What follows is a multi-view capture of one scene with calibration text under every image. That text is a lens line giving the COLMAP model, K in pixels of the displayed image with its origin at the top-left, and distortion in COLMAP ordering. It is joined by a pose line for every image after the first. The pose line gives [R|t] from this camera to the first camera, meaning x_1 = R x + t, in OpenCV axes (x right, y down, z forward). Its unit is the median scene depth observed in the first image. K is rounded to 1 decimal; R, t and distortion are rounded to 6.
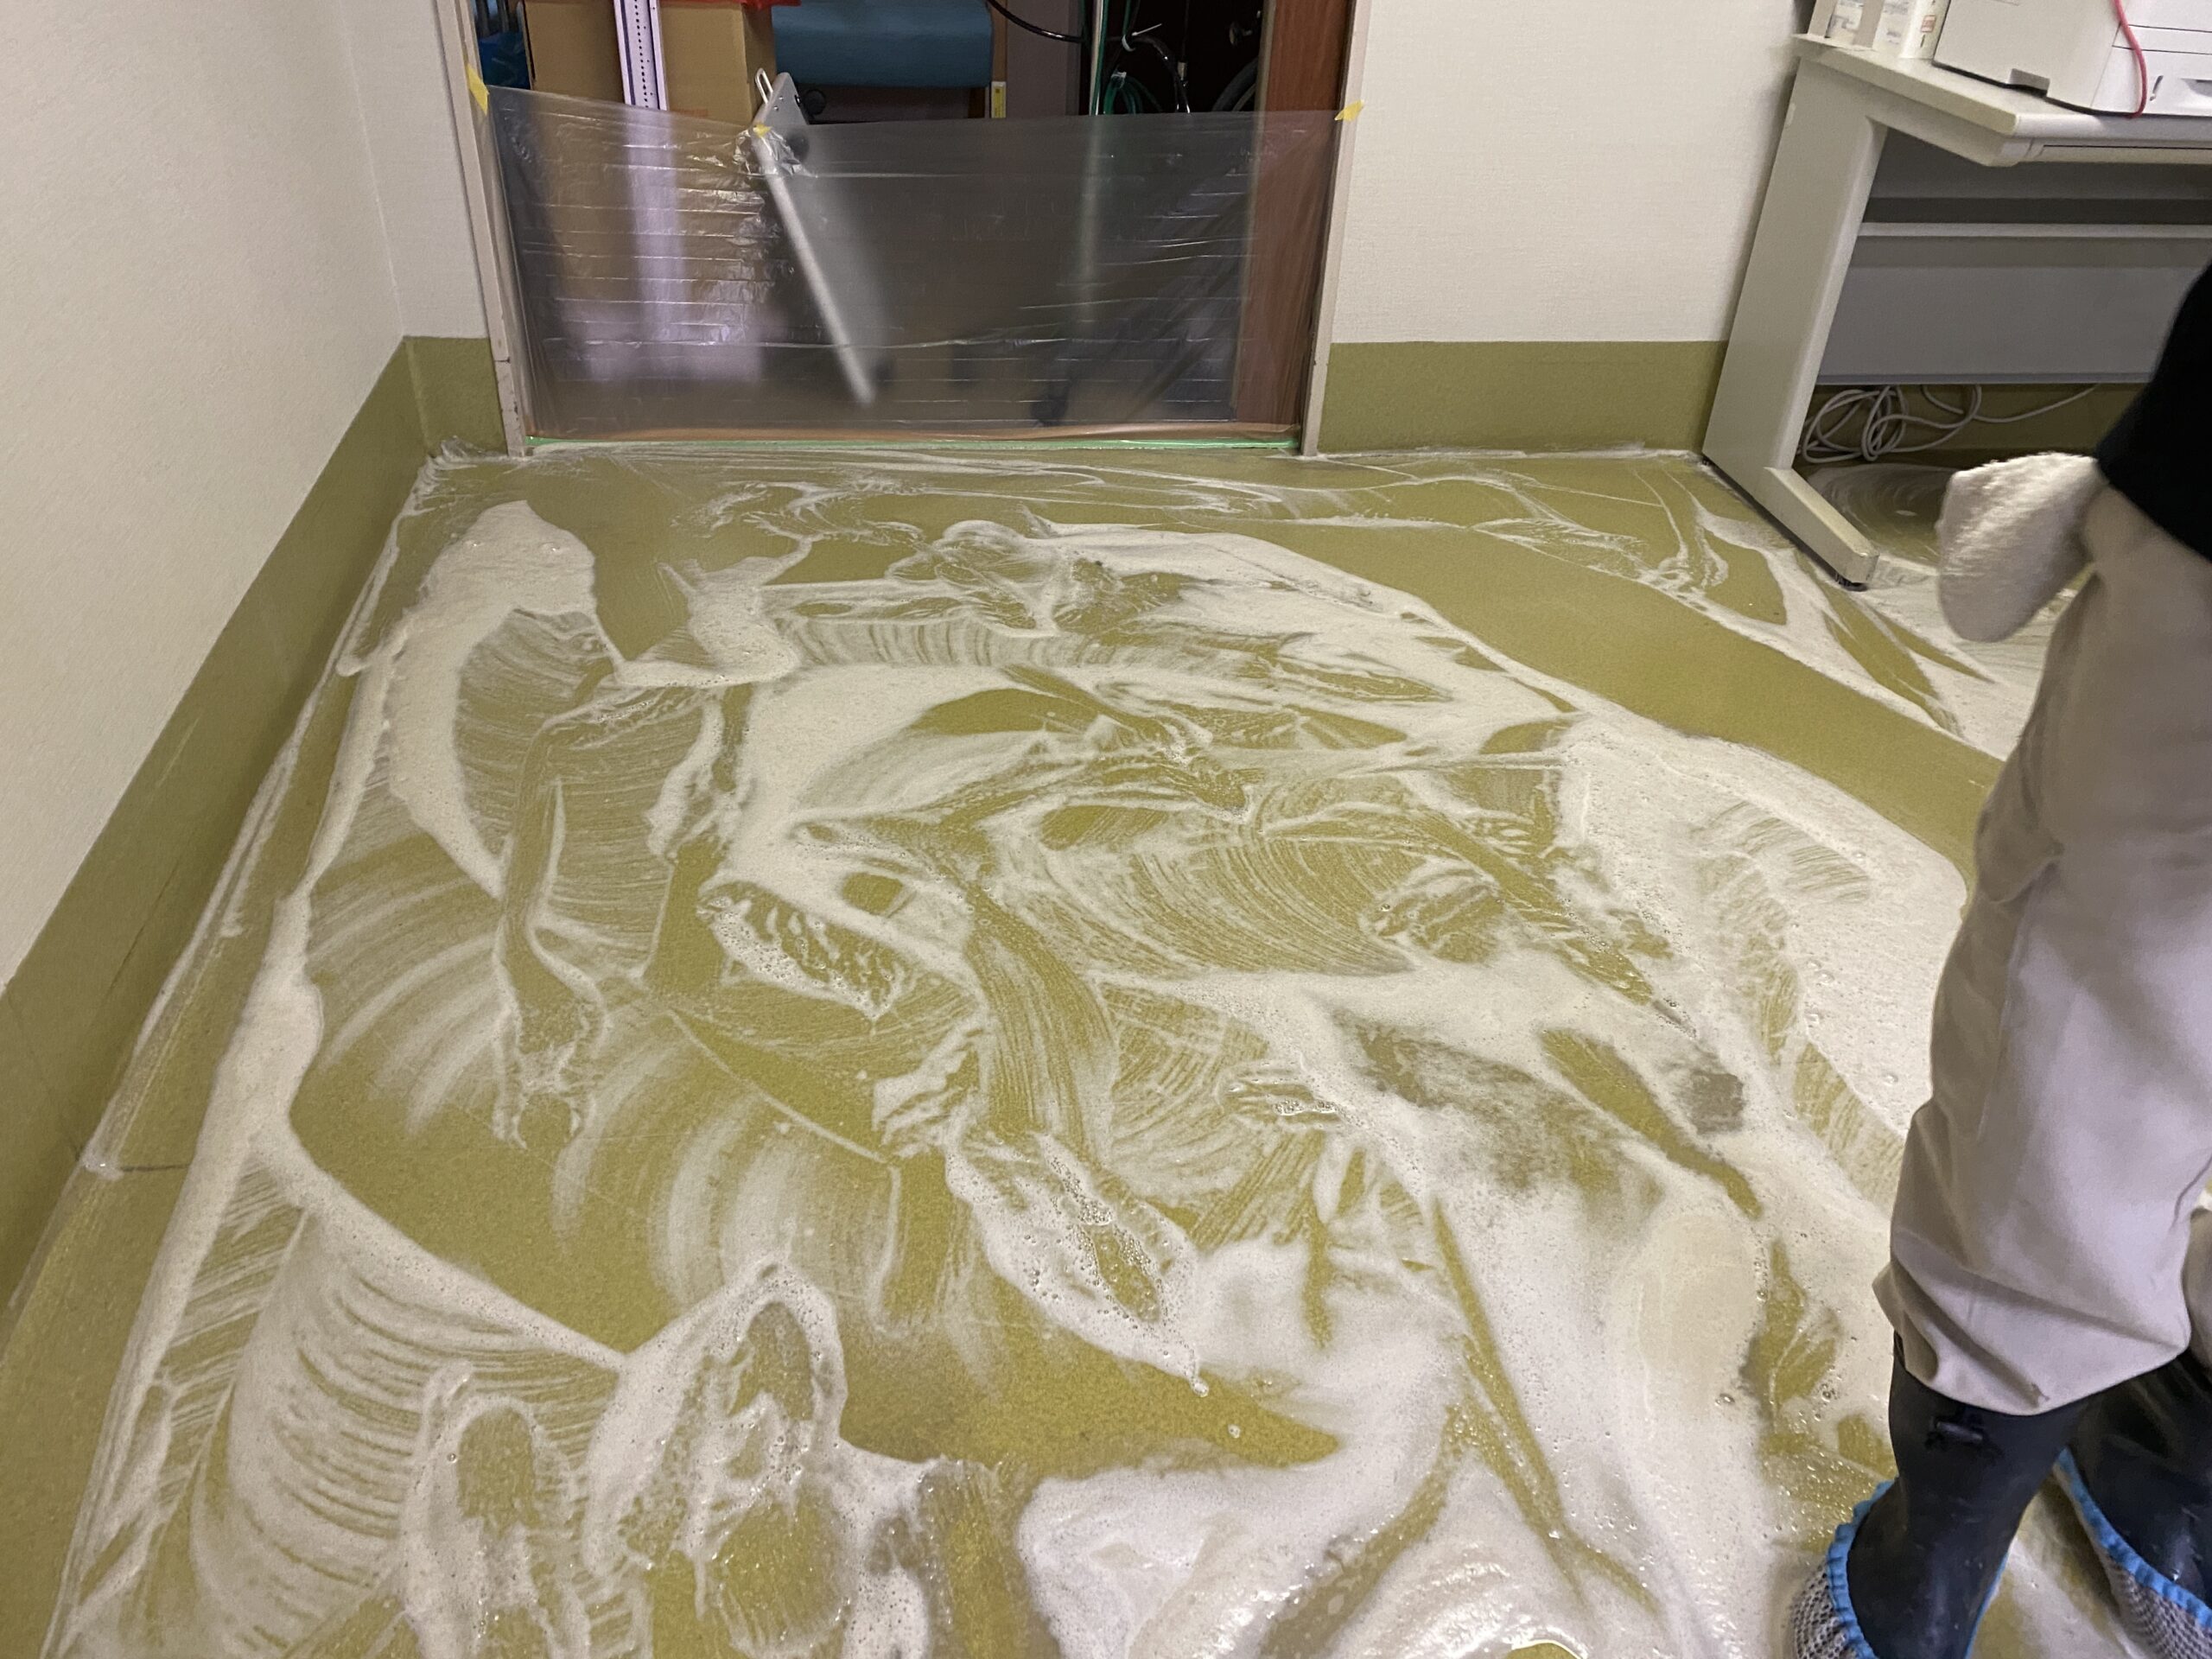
lens RADIAL K [[1644.2, 0, 1106.0], [0, 1644.2, 829.5], [0, 0, 1]] dist [0.002323, -0.000088]
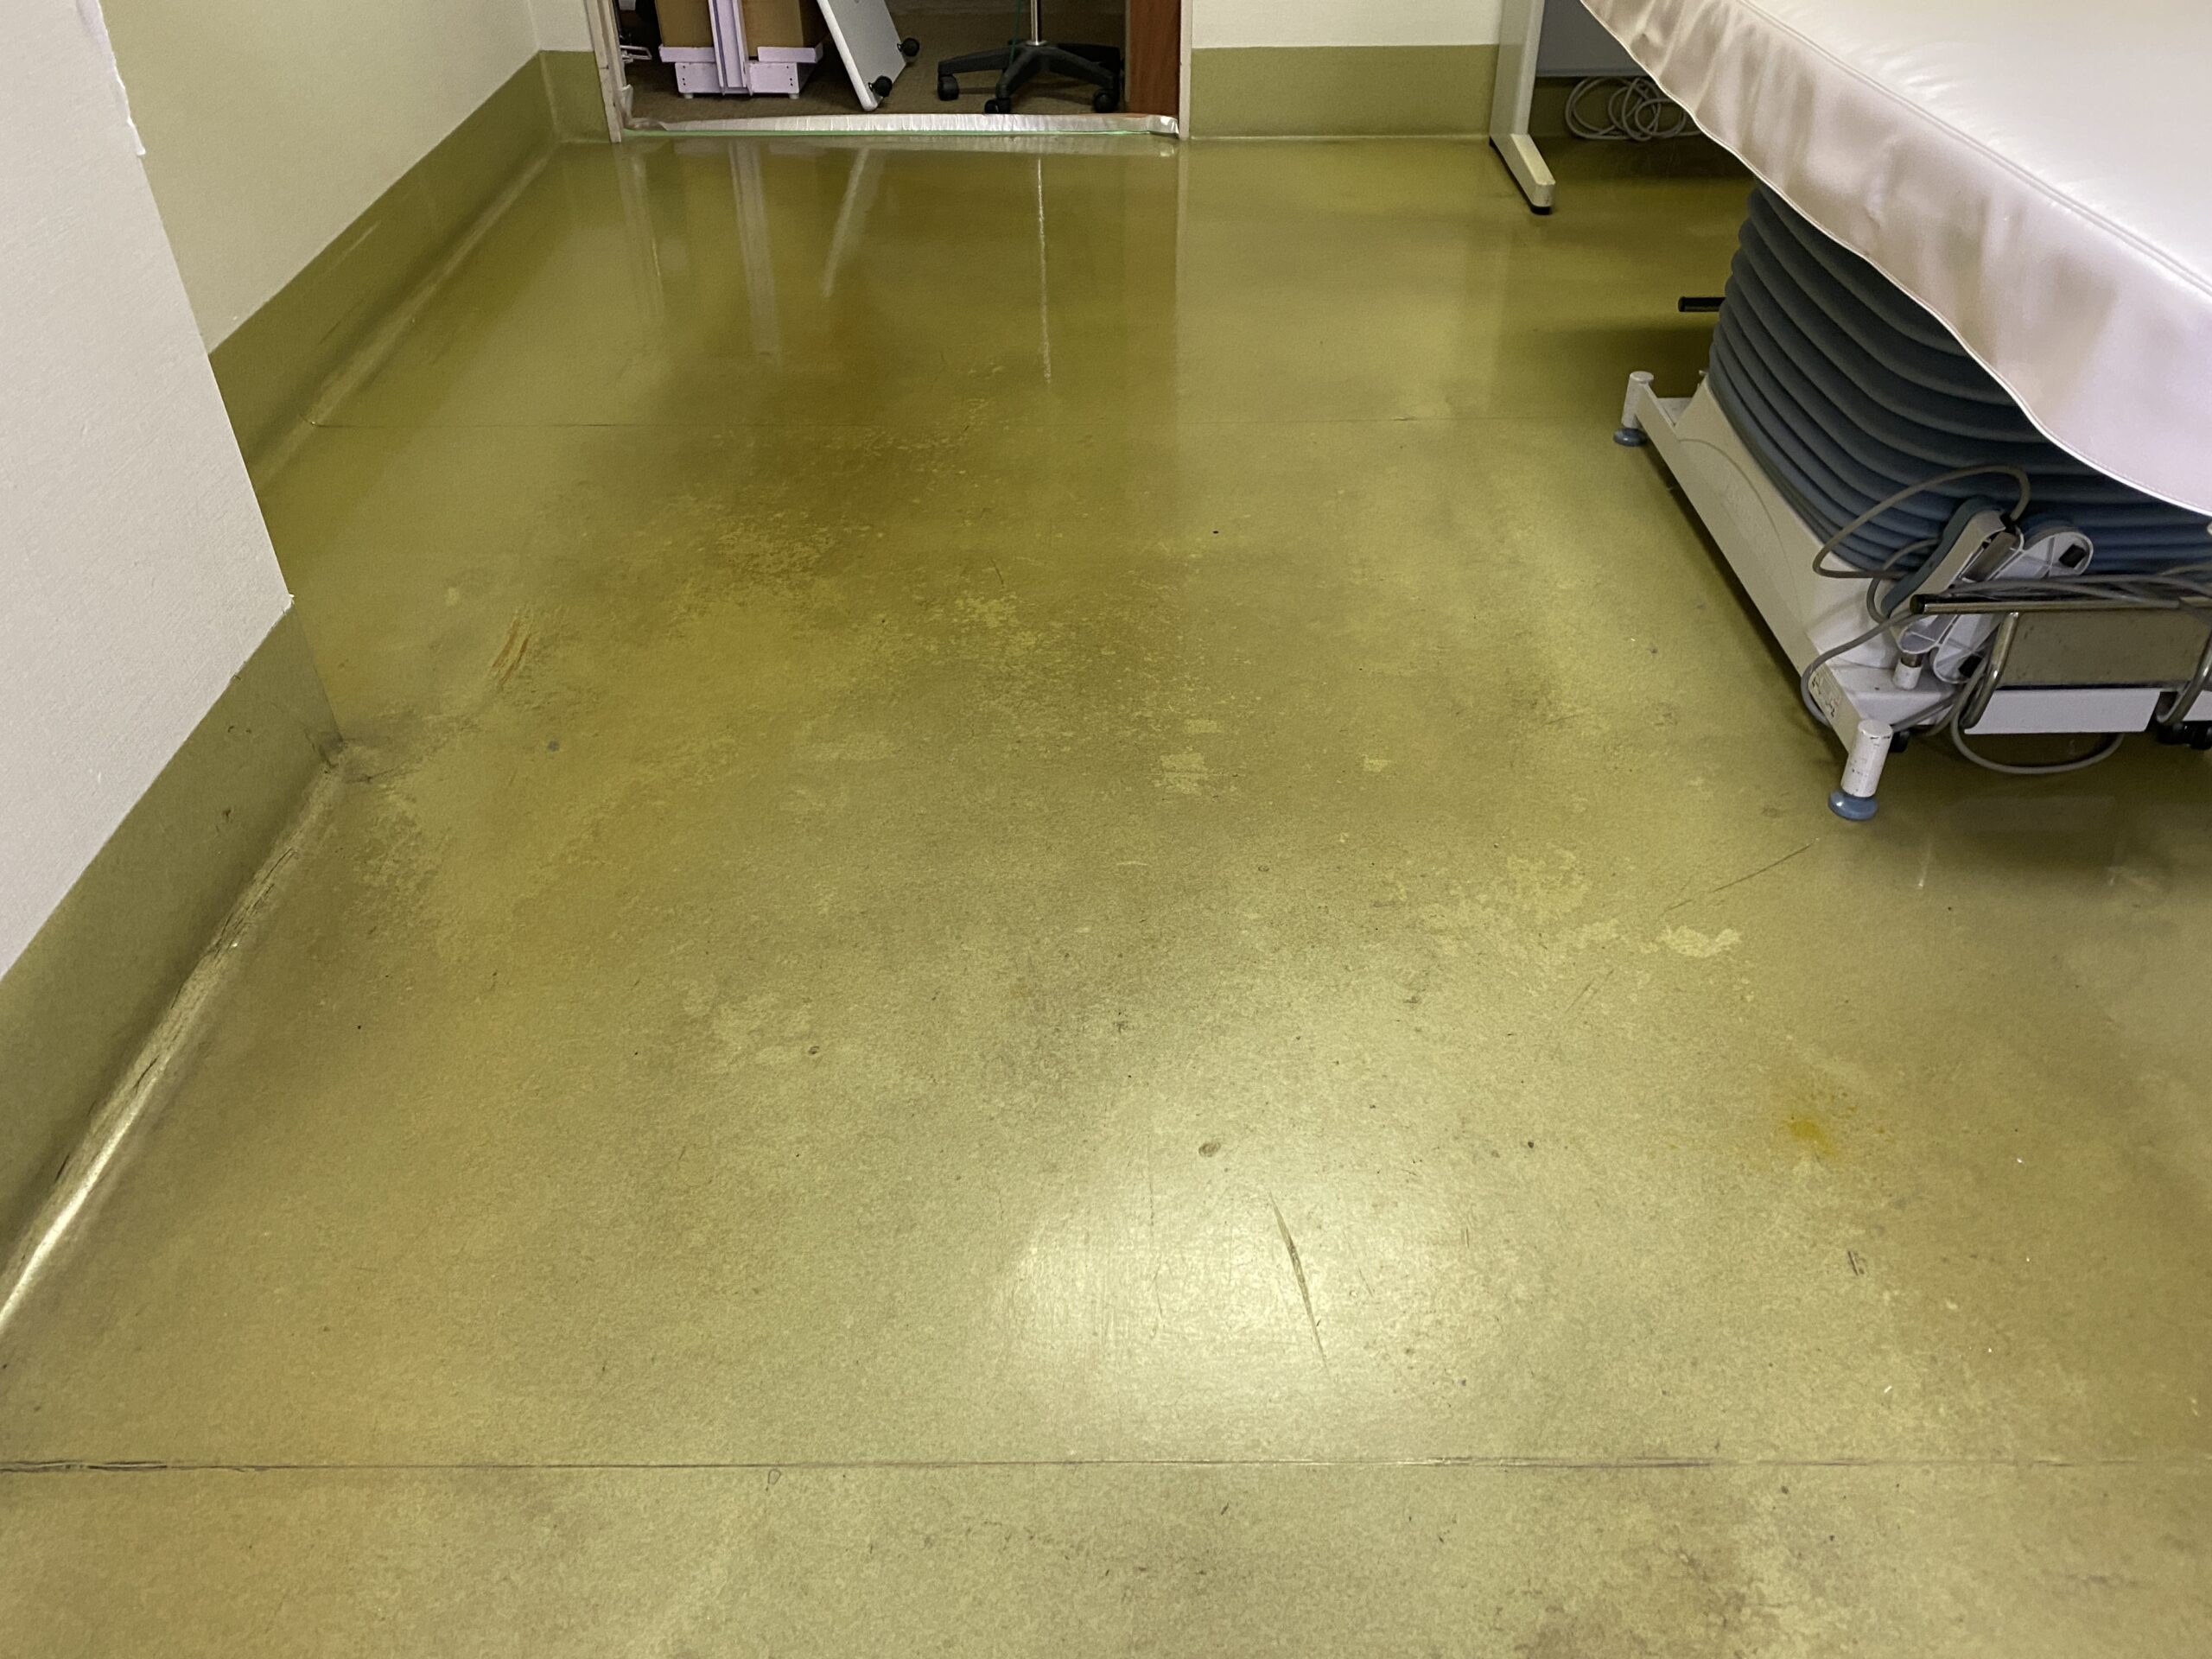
lens RADIAL K [[1684.7, 0, 1106.0], [0, 1684.7, 829.5], [0, 0, 1]] dist [0.004418, 0.001582]
pose [[0.987405, 0.043758, -0.152038, 0.312036], [-0.036216, 0.997989, 0.052028, 0.279423], [0.154009, -0.045866, 0.987004, -0.414413]]
